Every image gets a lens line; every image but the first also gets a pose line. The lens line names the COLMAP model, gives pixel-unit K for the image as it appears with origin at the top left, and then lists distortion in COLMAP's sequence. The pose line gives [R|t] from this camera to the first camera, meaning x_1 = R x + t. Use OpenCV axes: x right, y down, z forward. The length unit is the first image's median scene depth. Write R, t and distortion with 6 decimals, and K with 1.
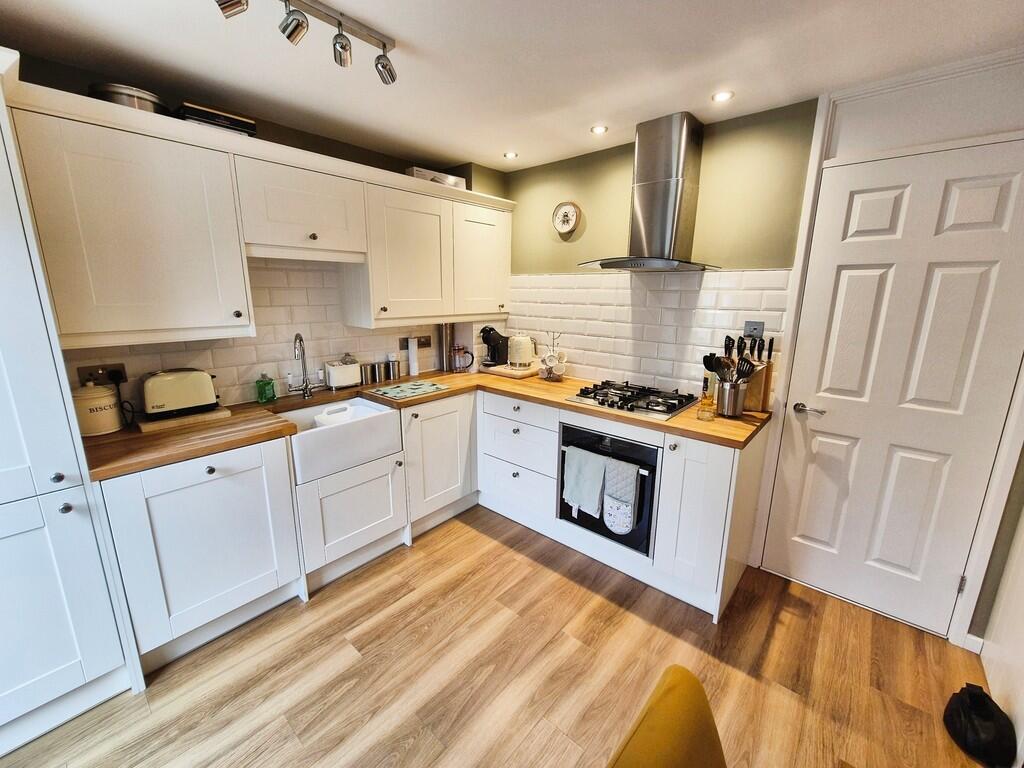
lens RADIAL K [[420.0, 0, 512.0], [0, 420.0, 384.0], [0, 0, 1]] dist [-0.000743, -0.000278]
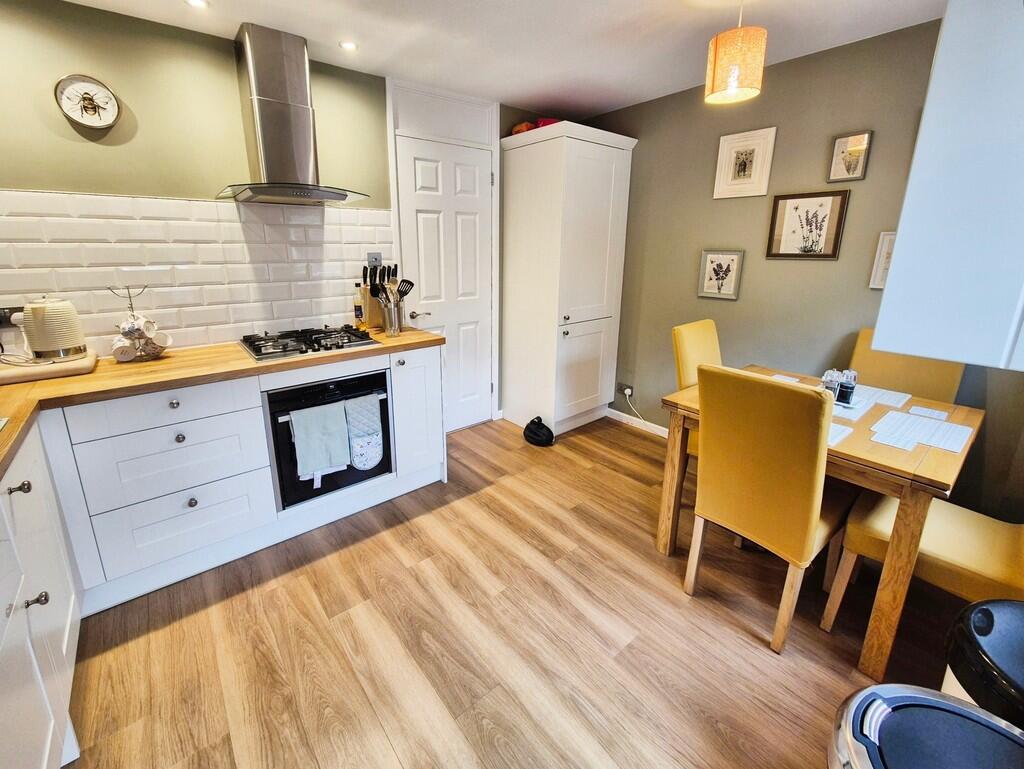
lens RADIAL K [[431.2, 0, 508.8], [0, 431.2, 354.4], [0, 0, 1]] dist [-0.000951, -0.000203]
pose [[0.160814, -0.250401, 0.954693, -0.648791], [0.215299, 0.952888, 0.213661, -0.055720], [-0.963216, 0.171185, 0.207148, 0.448300]]
